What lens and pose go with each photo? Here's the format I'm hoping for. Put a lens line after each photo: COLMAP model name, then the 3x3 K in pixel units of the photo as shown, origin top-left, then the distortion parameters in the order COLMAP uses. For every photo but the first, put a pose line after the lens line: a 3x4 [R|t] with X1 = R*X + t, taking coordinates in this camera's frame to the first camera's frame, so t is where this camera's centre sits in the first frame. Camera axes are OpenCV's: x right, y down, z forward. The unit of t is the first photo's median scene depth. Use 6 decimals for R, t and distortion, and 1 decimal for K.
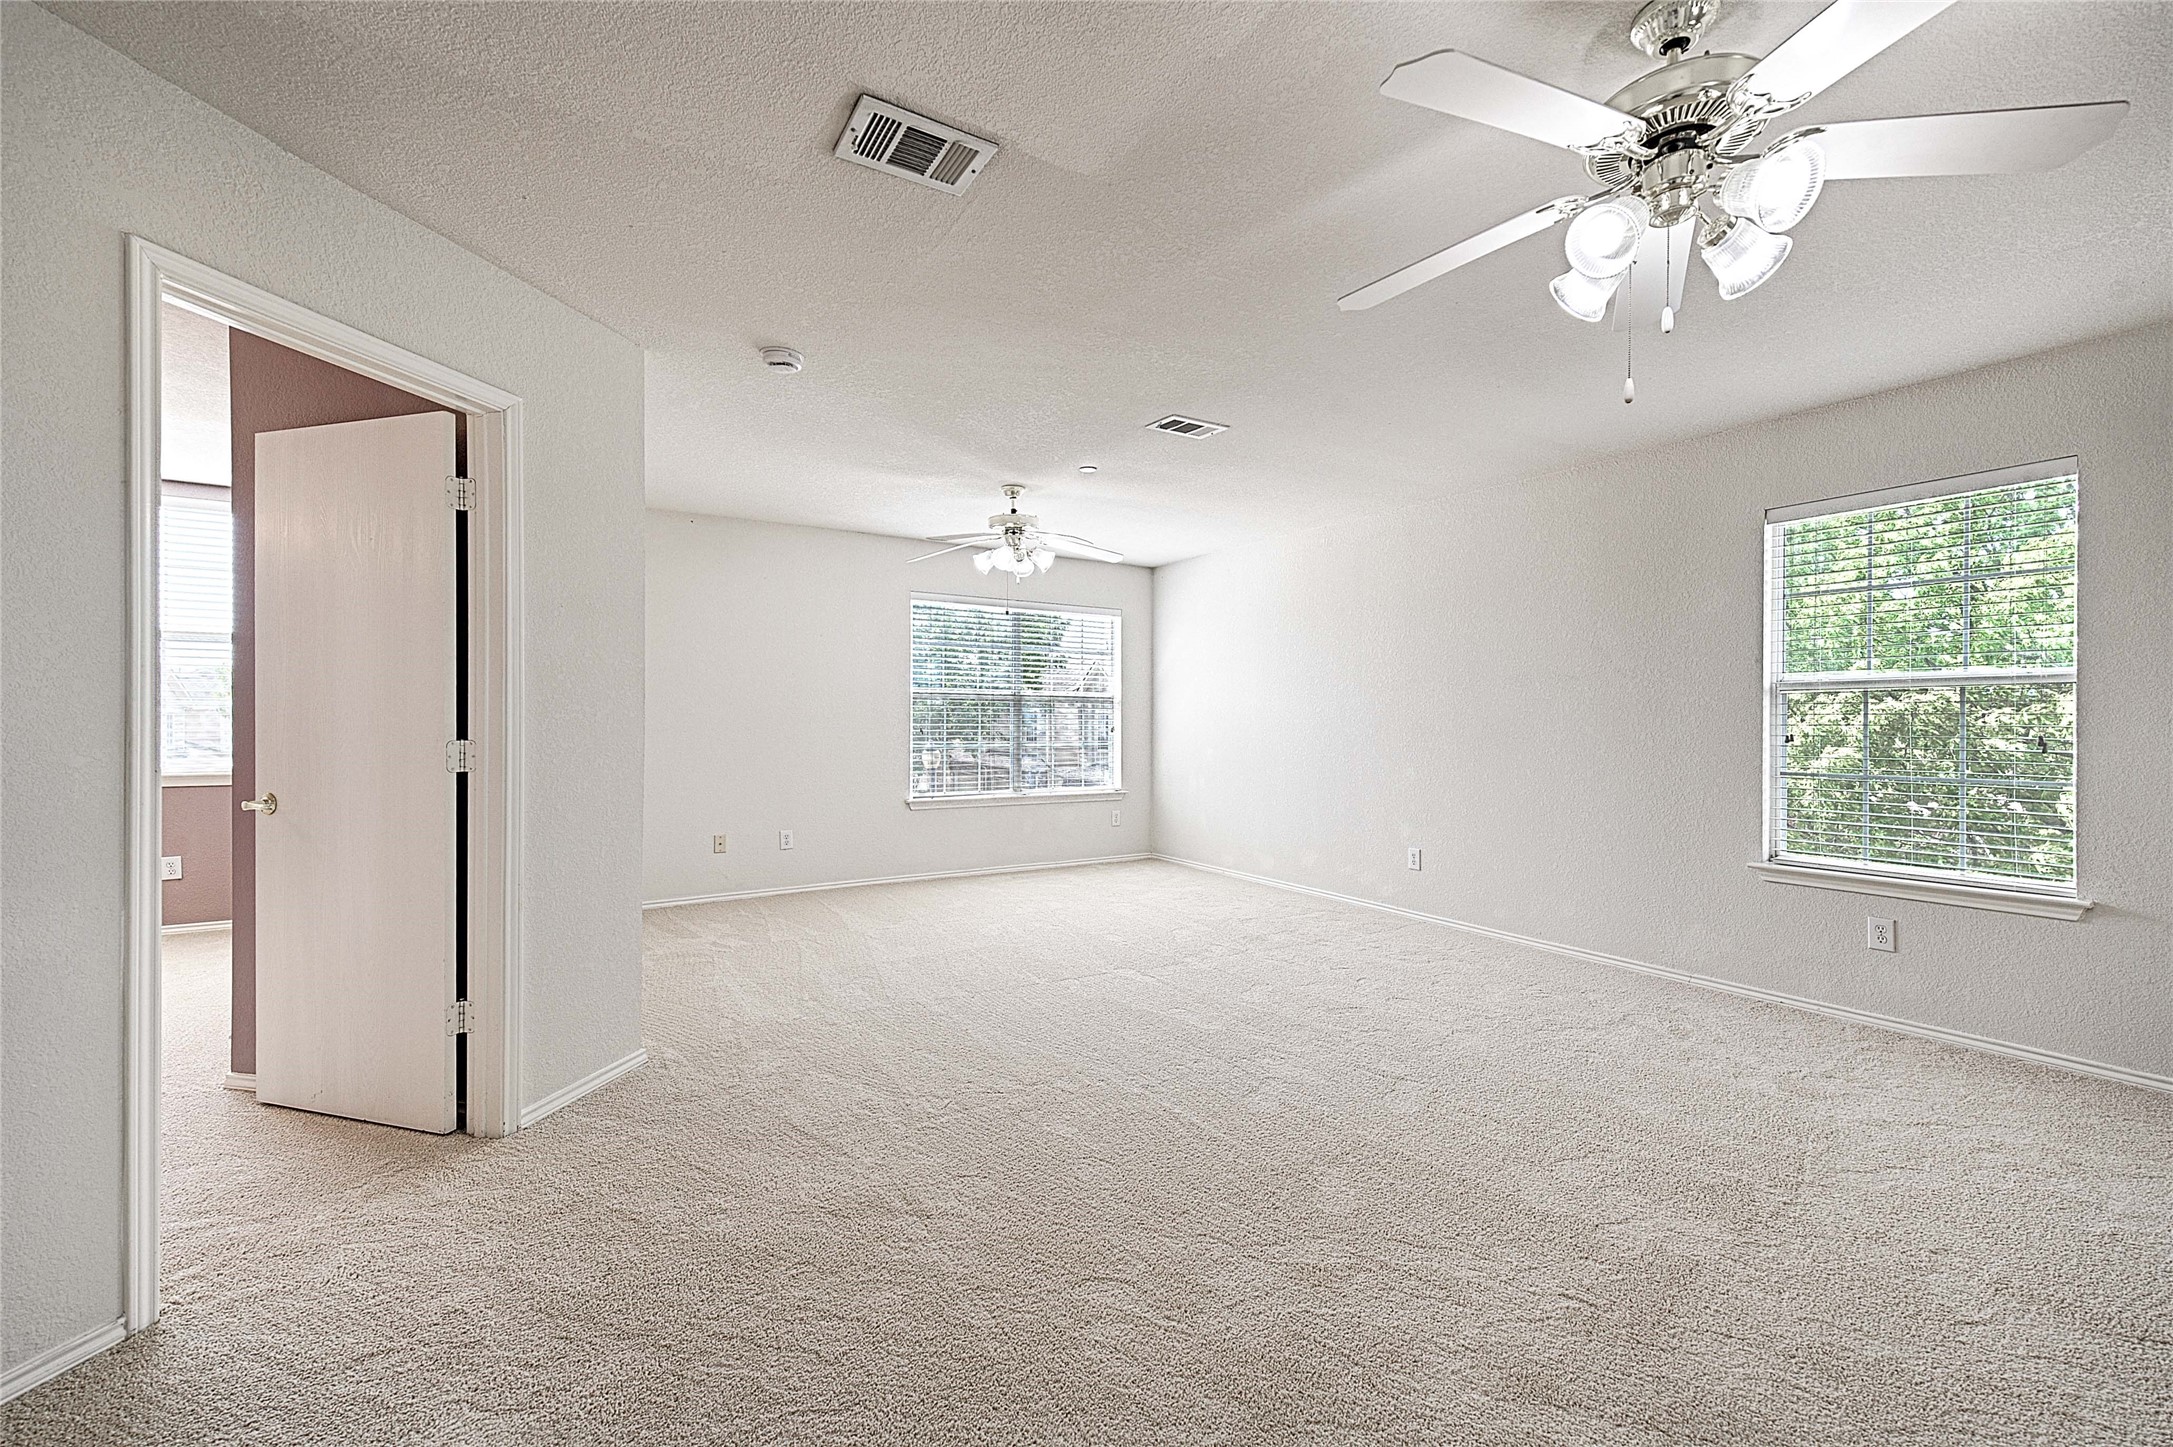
lens RADIAL K [[889.6, 0, 1083.2], [0, 889.6, 726.4], [0, 0, 1]] dist [0.000987, -0.000402]
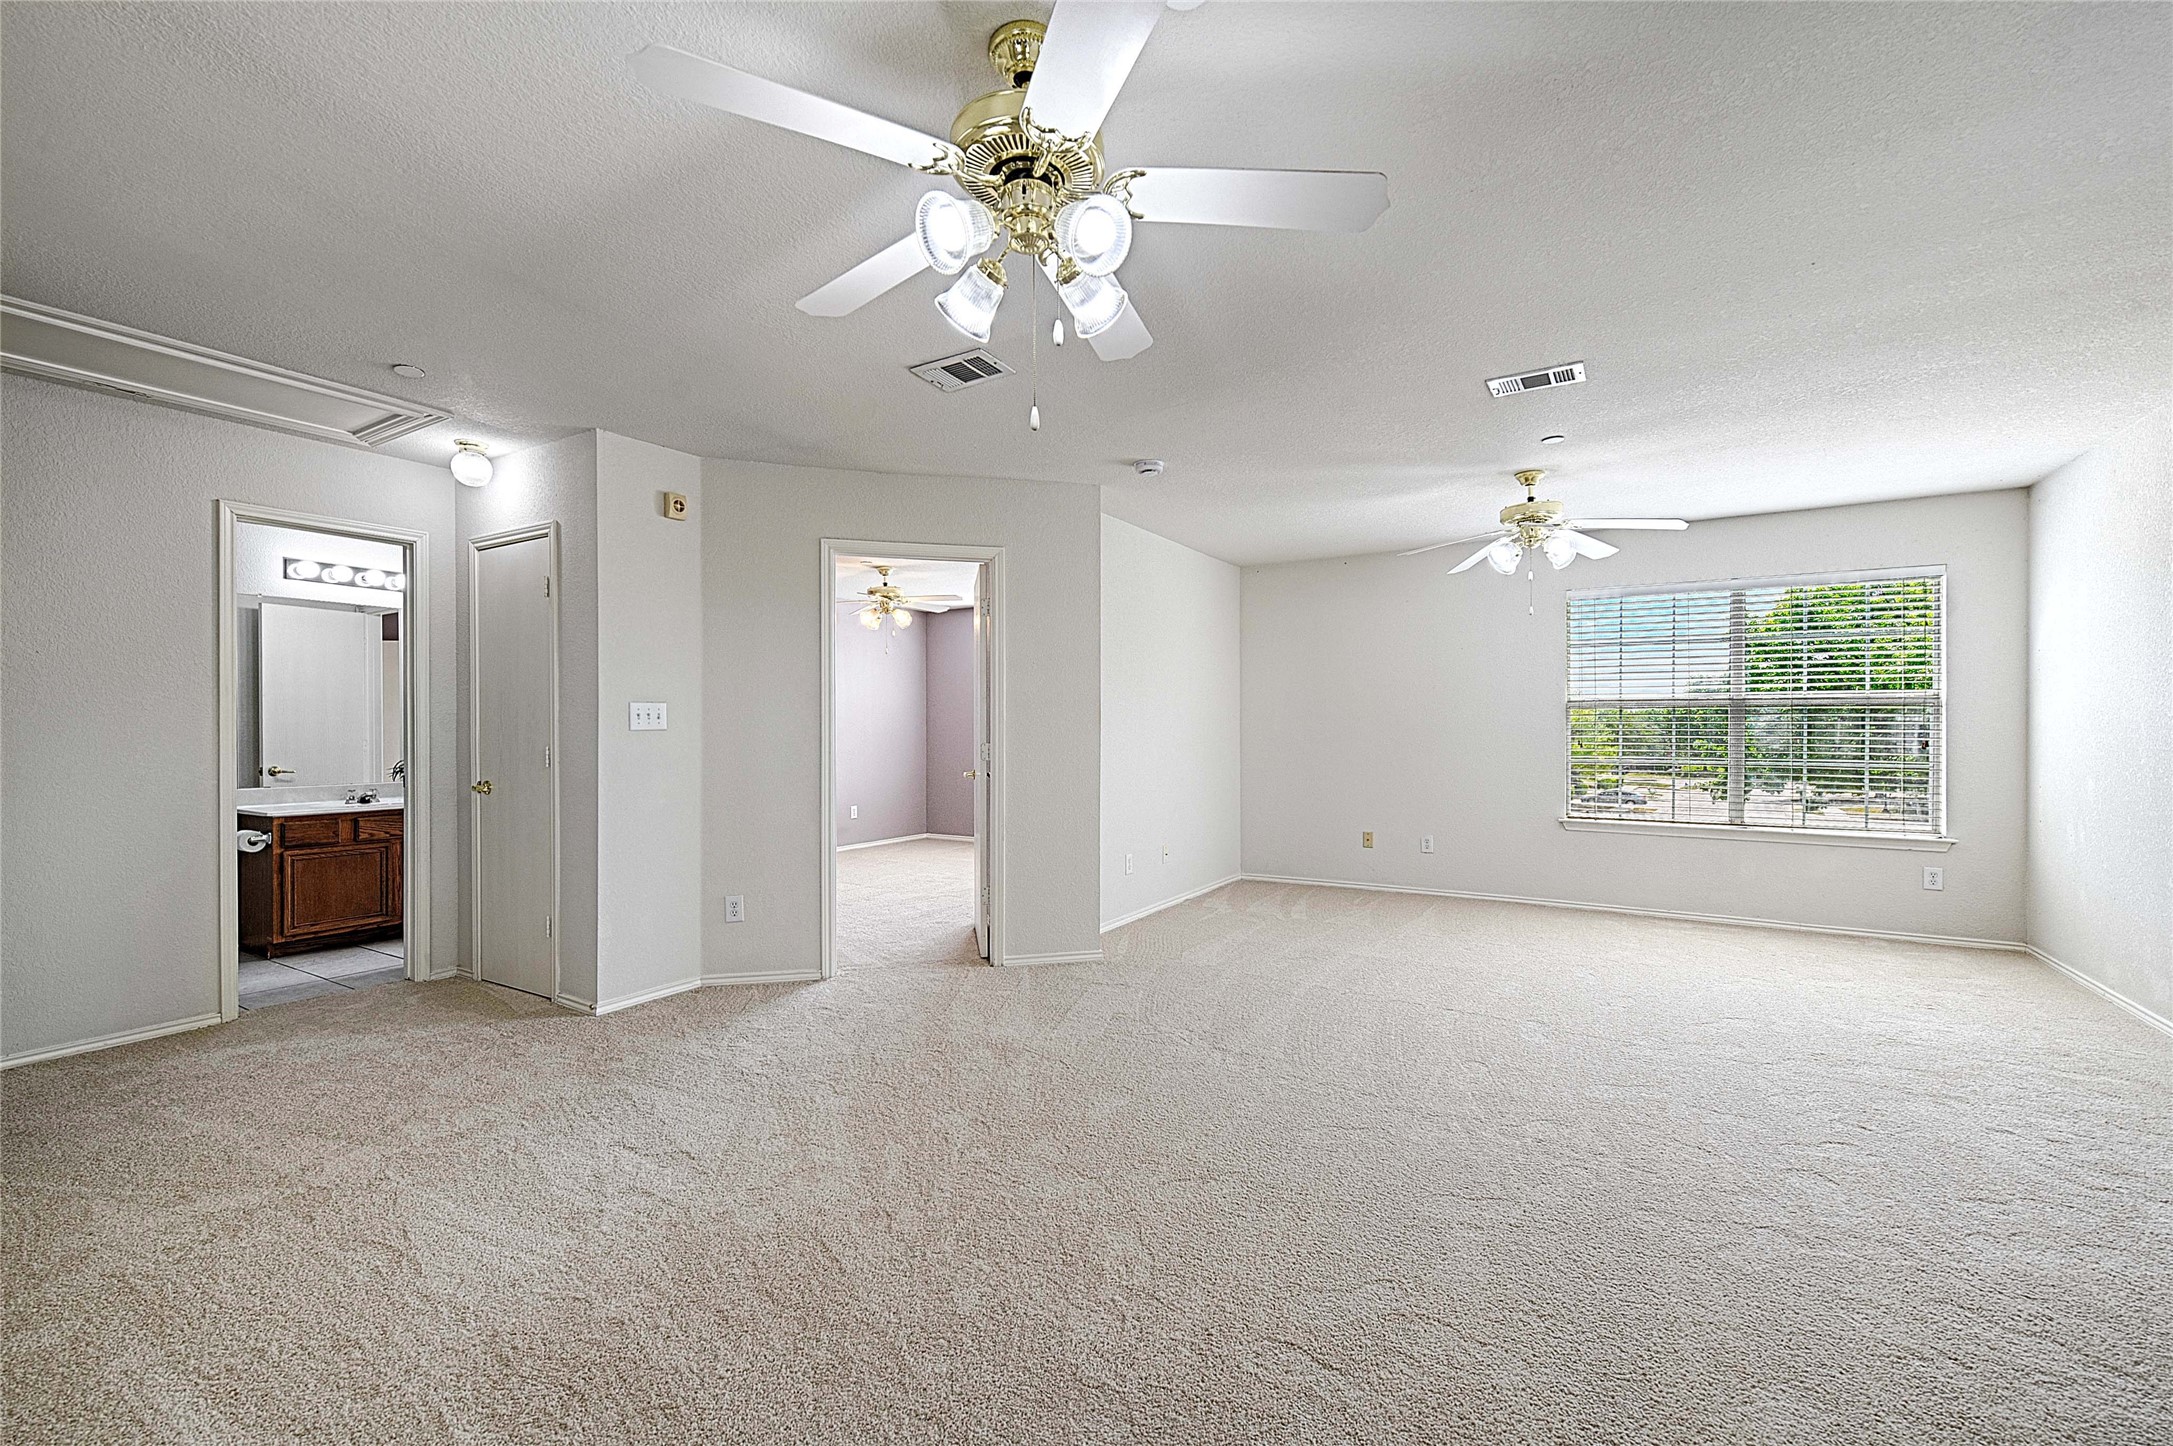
lens RADIAL K [[889.2, 0, 1083.3], [0, 889.2, 724.8], [0, 0, 1]] dist [0.007710, 0.000396]
pose [[0.439461, -0.006548, -0.898238, 0.446414], [-0.005896, 0.999931, -0.010174, -0.001474], [0.898242, 0.009767, 0.439392, 0.165071]]
